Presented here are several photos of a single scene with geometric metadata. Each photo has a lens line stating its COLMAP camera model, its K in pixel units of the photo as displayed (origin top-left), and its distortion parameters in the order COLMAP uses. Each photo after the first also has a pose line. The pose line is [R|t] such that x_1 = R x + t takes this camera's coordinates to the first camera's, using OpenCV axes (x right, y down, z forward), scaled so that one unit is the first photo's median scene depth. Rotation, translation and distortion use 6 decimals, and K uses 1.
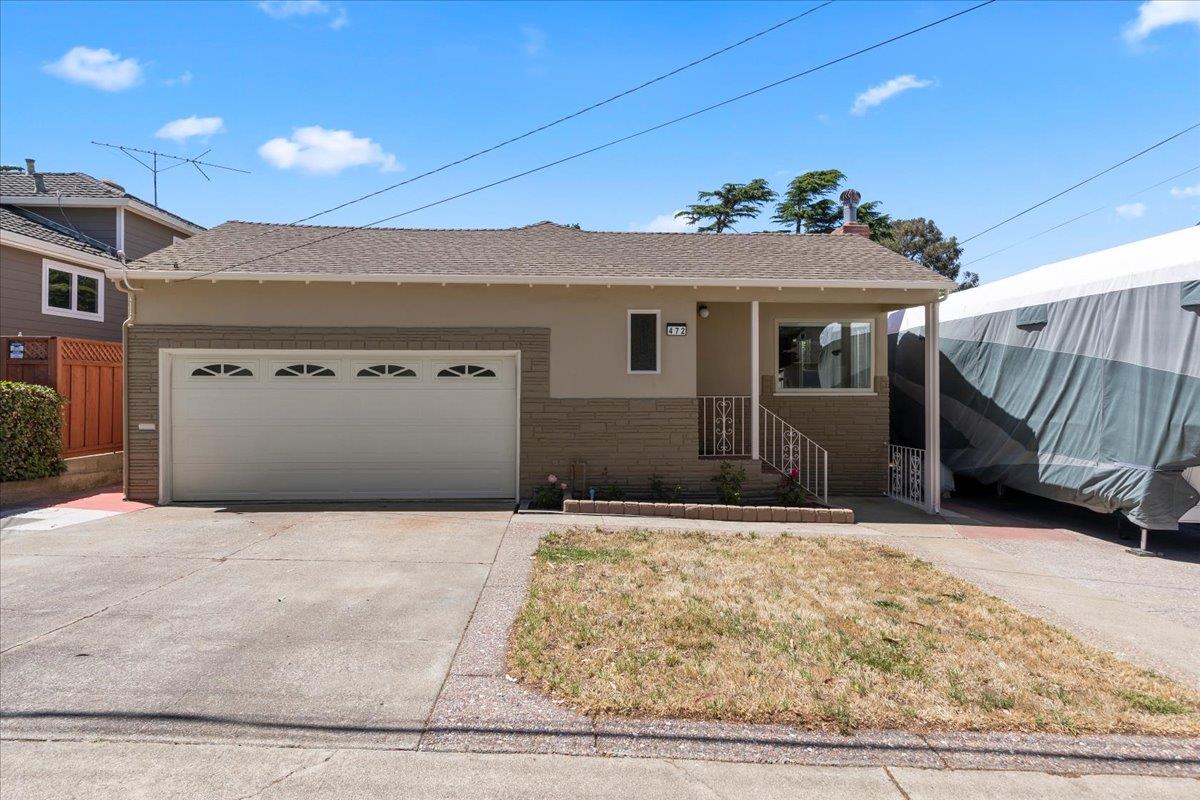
lens RADIAL K [[674.2, 0, 600.7], [0, 674.2, 379.8], [0, 0, 1]] dist [0.008244, -0.000430]
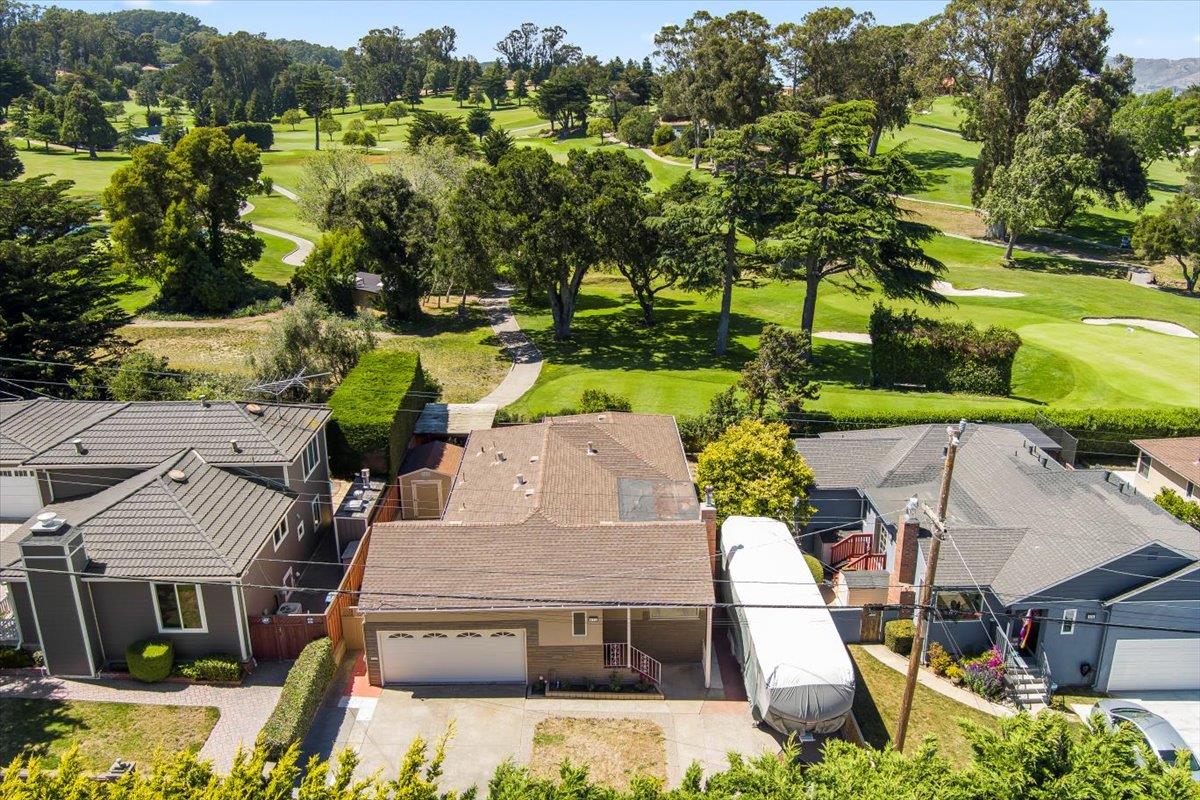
lens RADIAL K [[965.8, 0, 600.0], [0, 965.8, 400.0], [0, 0, 1]] dist [-0.060321, 0.000385]
pose [[0.998974, 0.002134, -0.045240, 0.284306], [0.011742, 0.952532, 0.304212, -1.796967], [0.043741, -0.304431, 0.951529, -1.899556]]
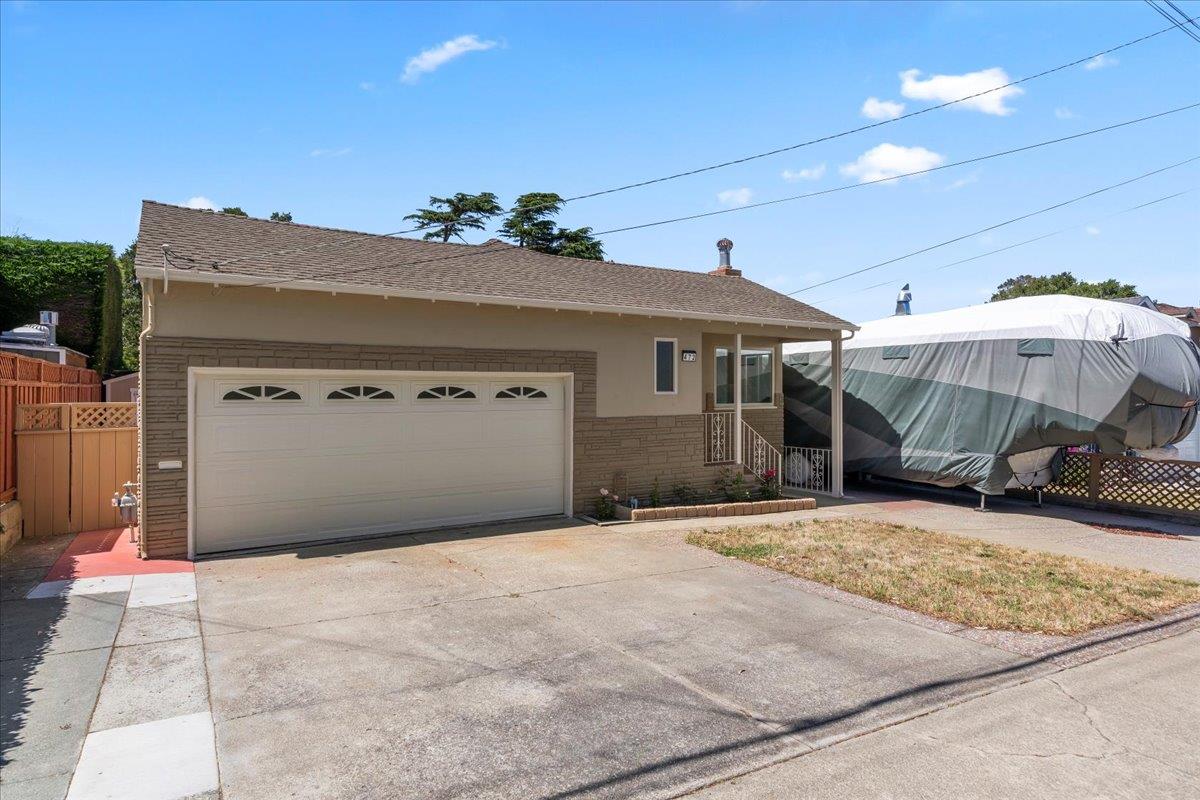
lens RADIAL K [[674.2, 0, 600.7], [0, 674.2, 379.8], [0, 0, 1]] dist [0.008244, -0.000430]
pose [[0.877537, 0.004998, 0.479483, -0.588450], [-0.002595, 0.999981, -0.005675, -0.026729], [-0.479502, 0.003736, 0.877533, 0.051726]]
